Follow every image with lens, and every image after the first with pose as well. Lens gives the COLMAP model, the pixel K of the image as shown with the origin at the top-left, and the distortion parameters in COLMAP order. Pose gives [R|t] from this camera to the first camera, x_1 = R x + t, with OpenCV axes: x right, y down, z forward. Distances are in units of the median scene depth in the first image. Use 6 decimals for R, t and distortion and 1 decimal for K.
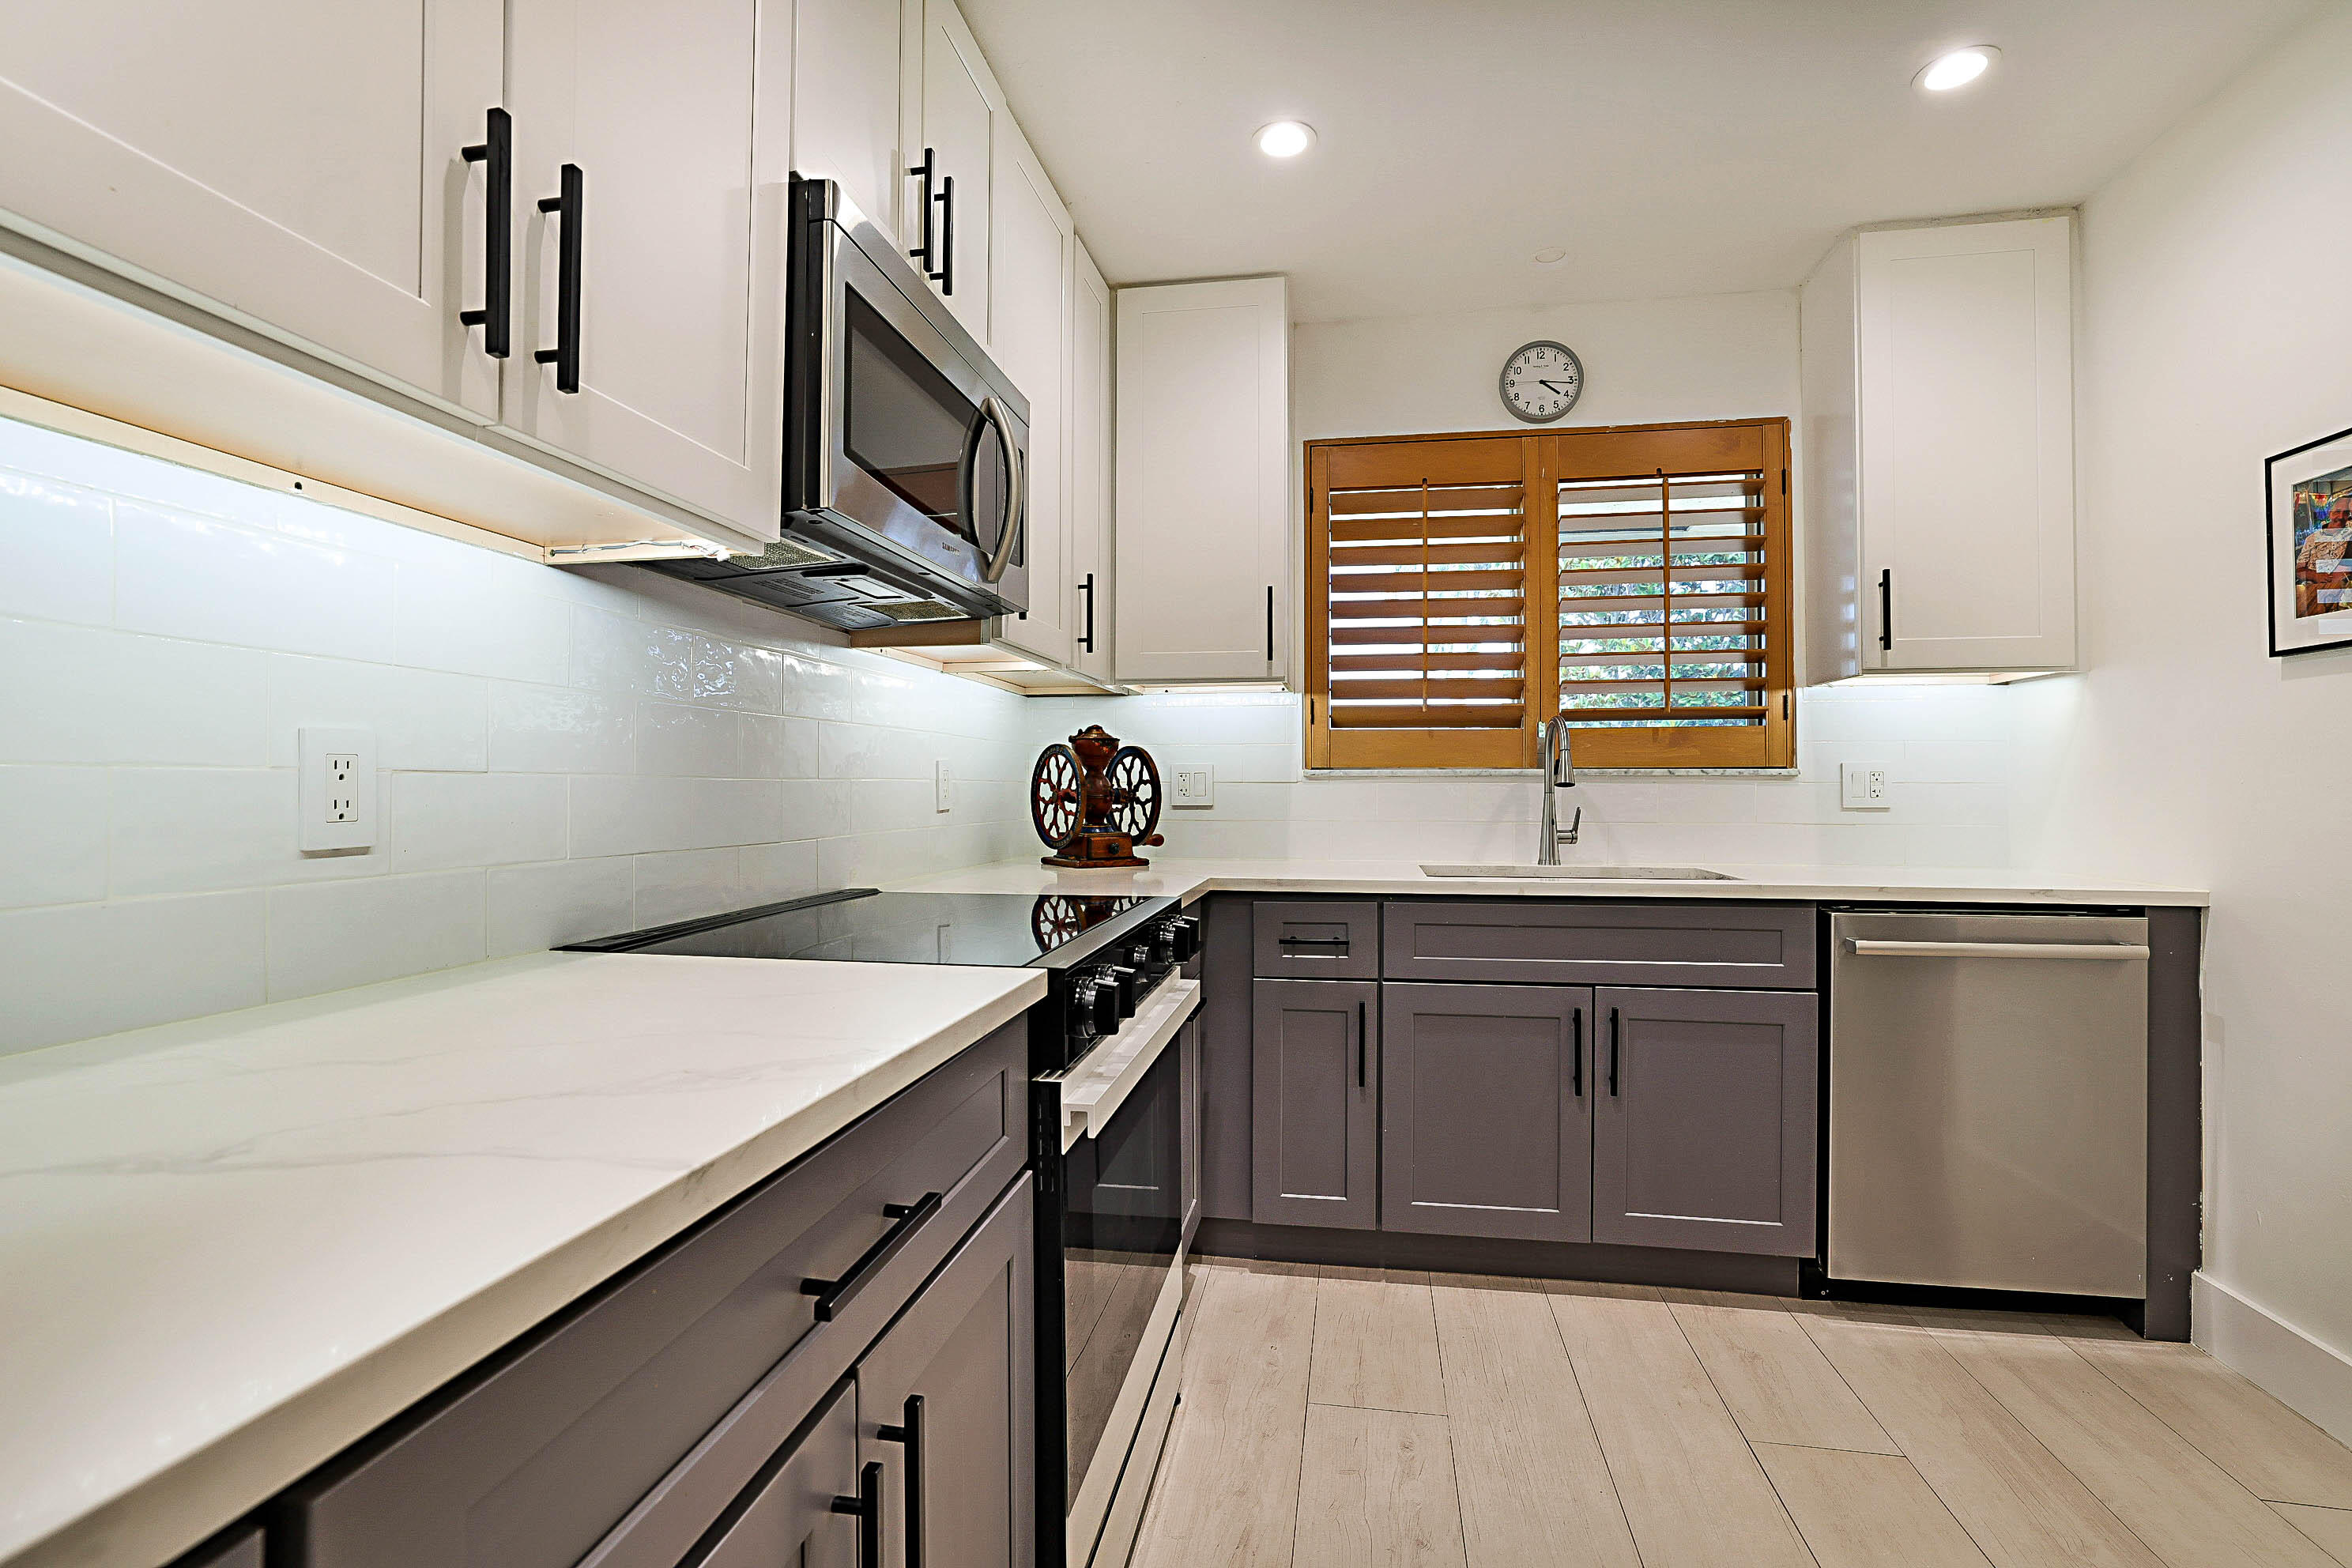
lens RADIAL K [[1064.5, 0, 1185.1], [0, 1064.5, 780.8], [0, 0, 1]] dist [-0.020491, 0.005282]
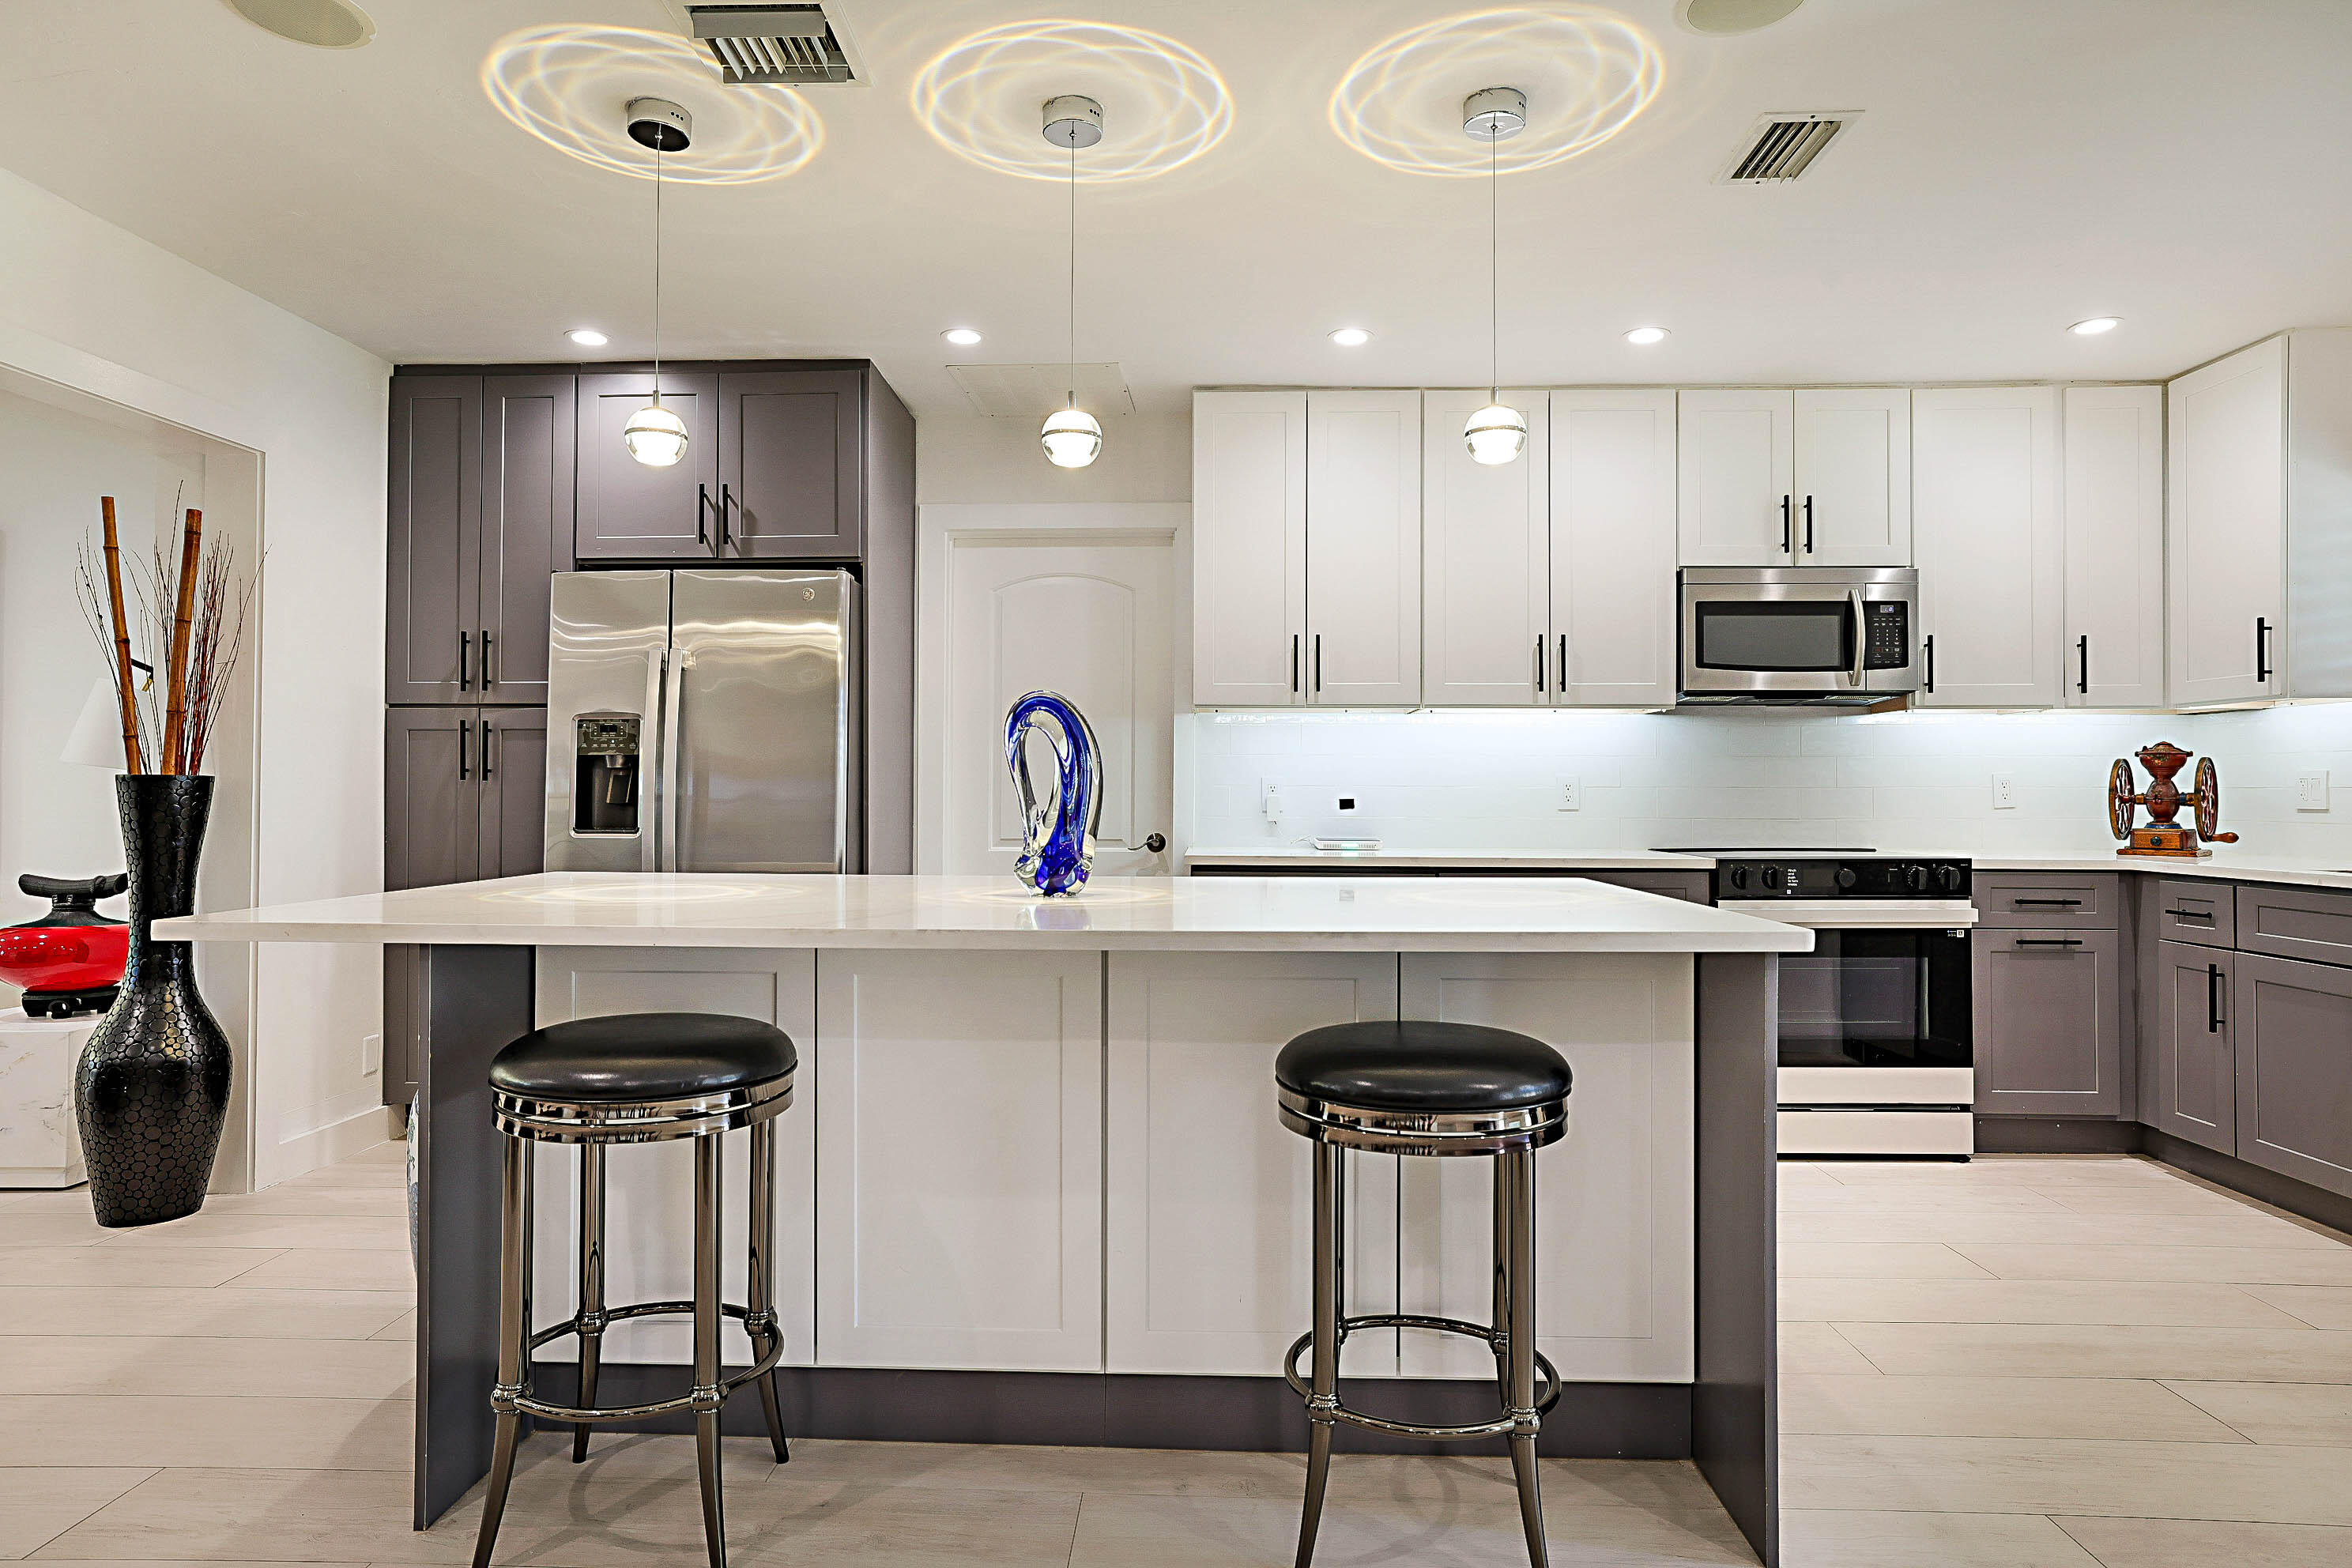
lens RADIAL K [[1331.5, 0, 1176.9], [0, 1331.5, 778.8], [0, 0, 1]] dist [-0.013551, 0.014187]
pose [[0.127740, -0.012283, -0.991732, 1.383938], [0.005835, 0.999915, -0.011633, 0.002003], [0.991791, -0.004301, 0.127801, -0.354531]]
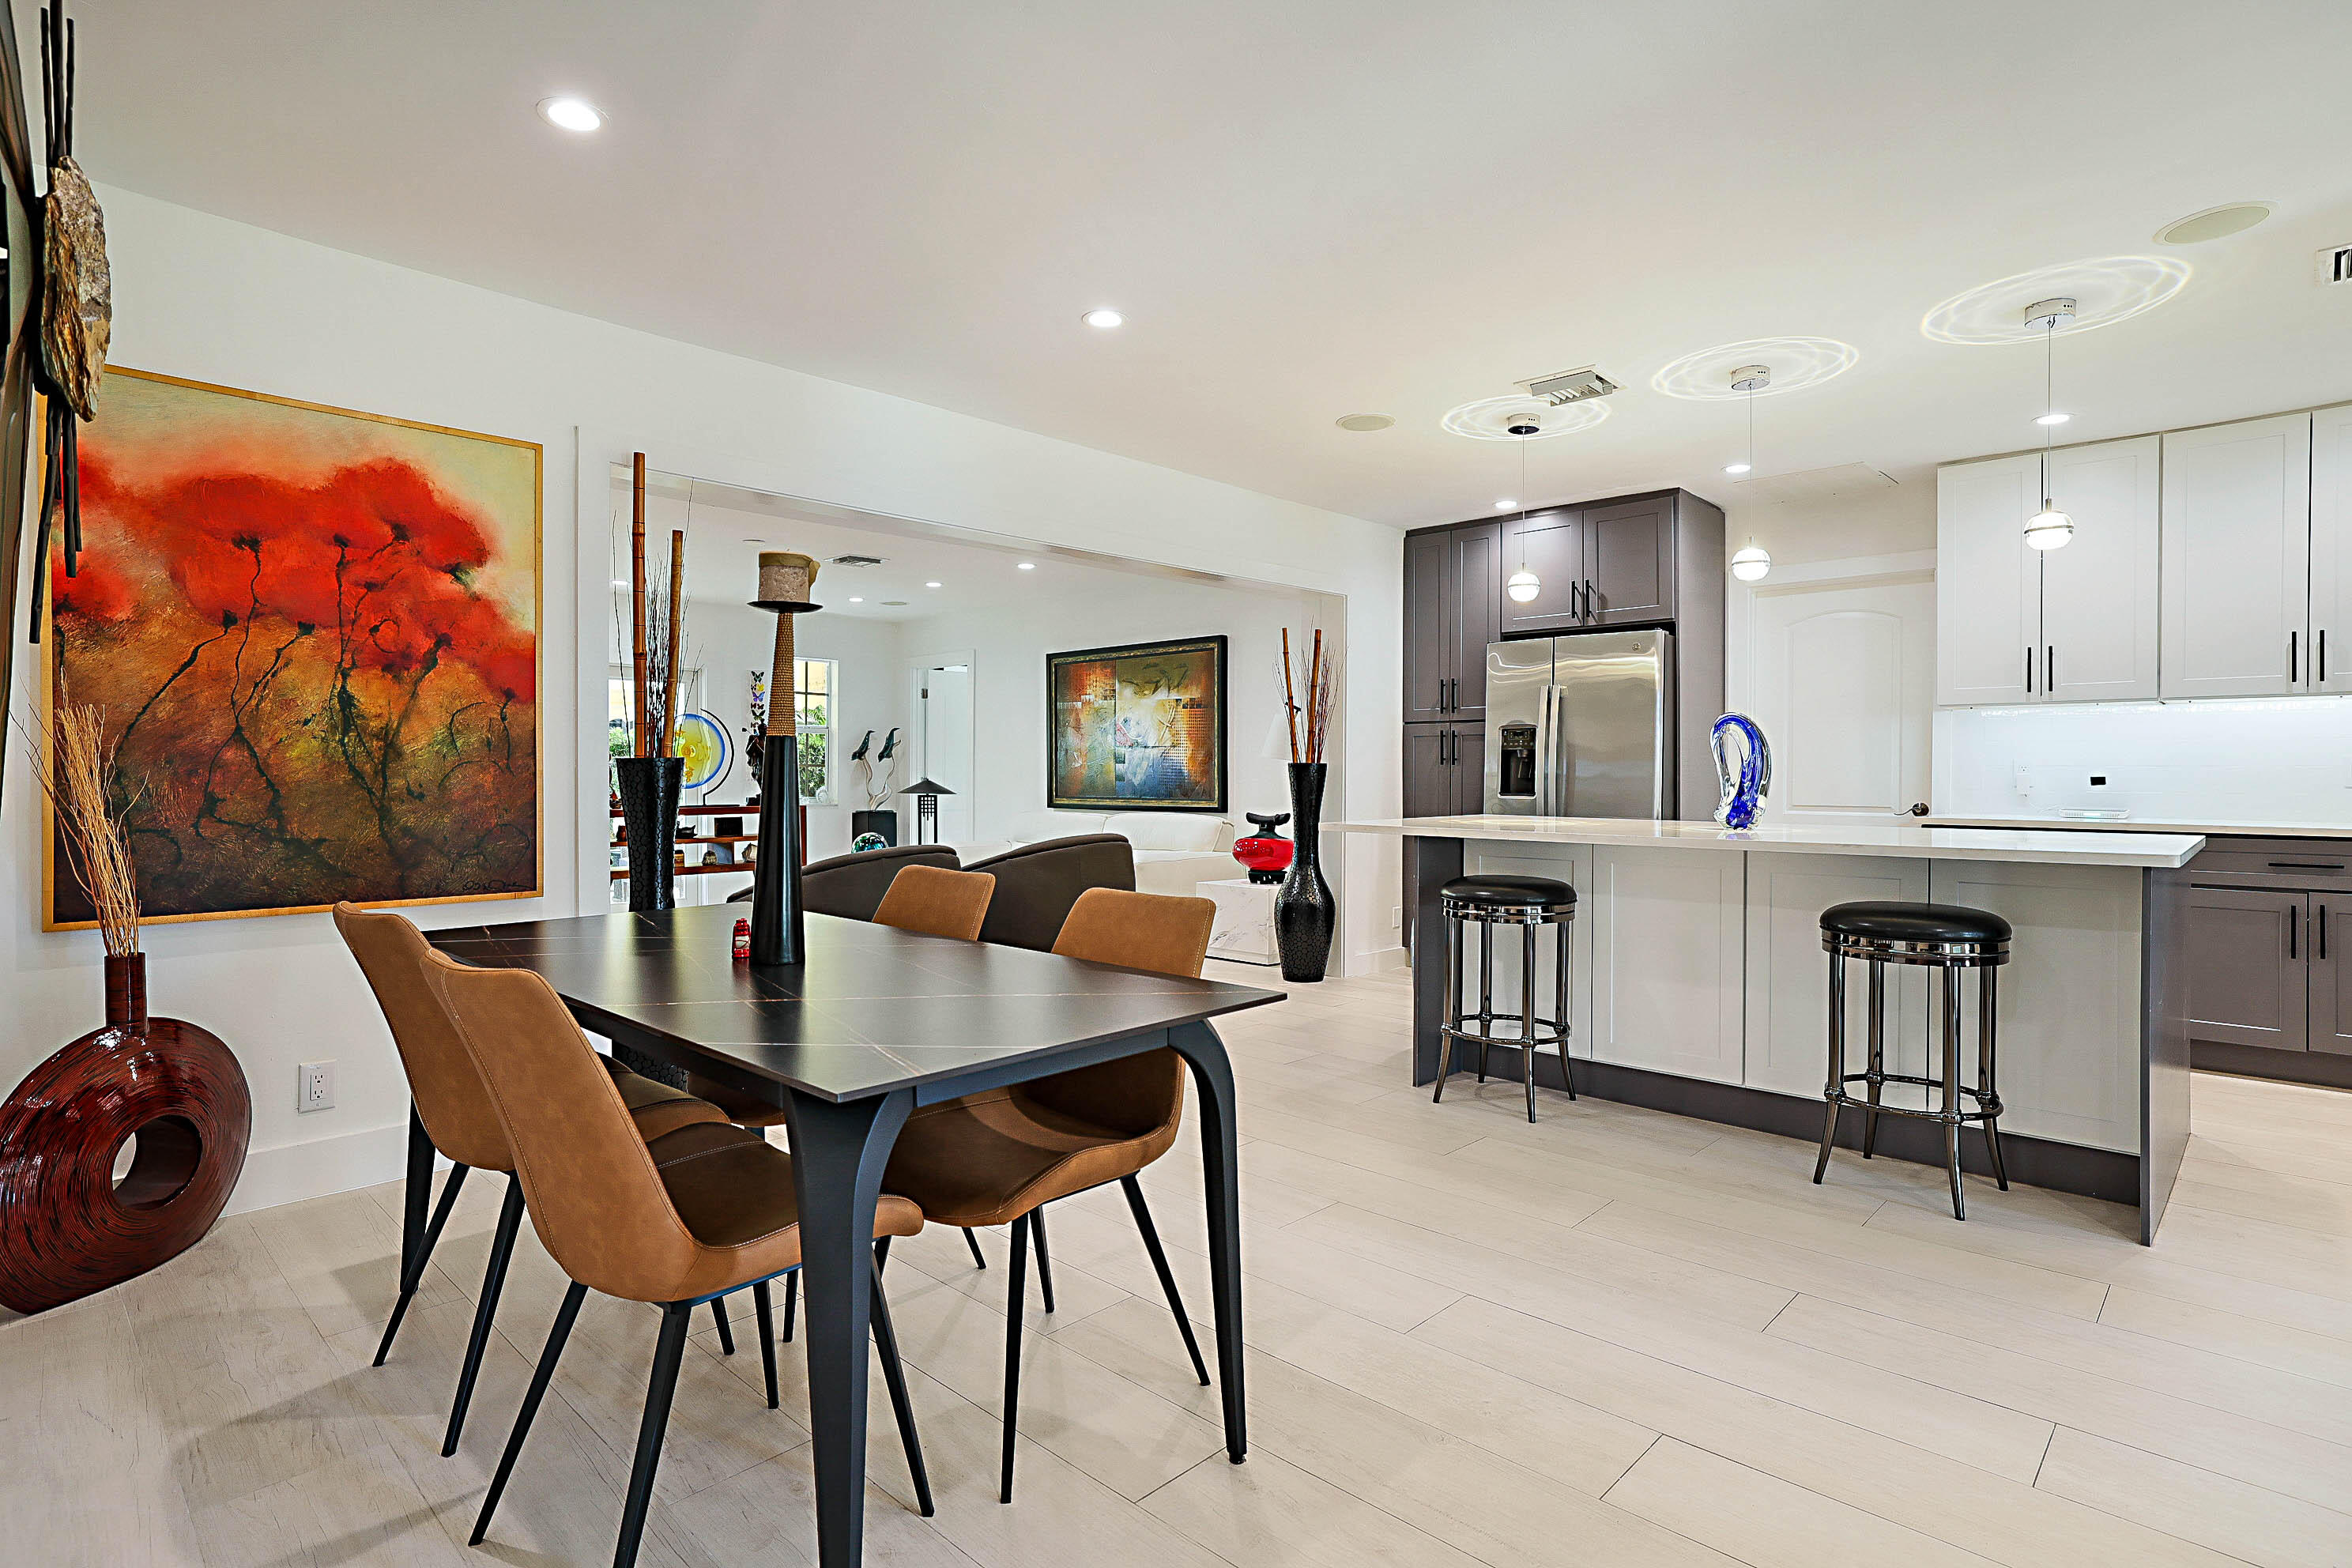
lens RADIAL K [[1201.6, 0, 1172.1], [0, 1201.6, 773.3], [0, 0, 1]] dist [-0.015747, 0.007249]
pose [[-0.566963, -0.003576, -0.823735, 2.068124], [0.002380, 0.999979, -0.005980, 0.011194], [0.823740, -0.005351, -0.566943, -0.048849]]
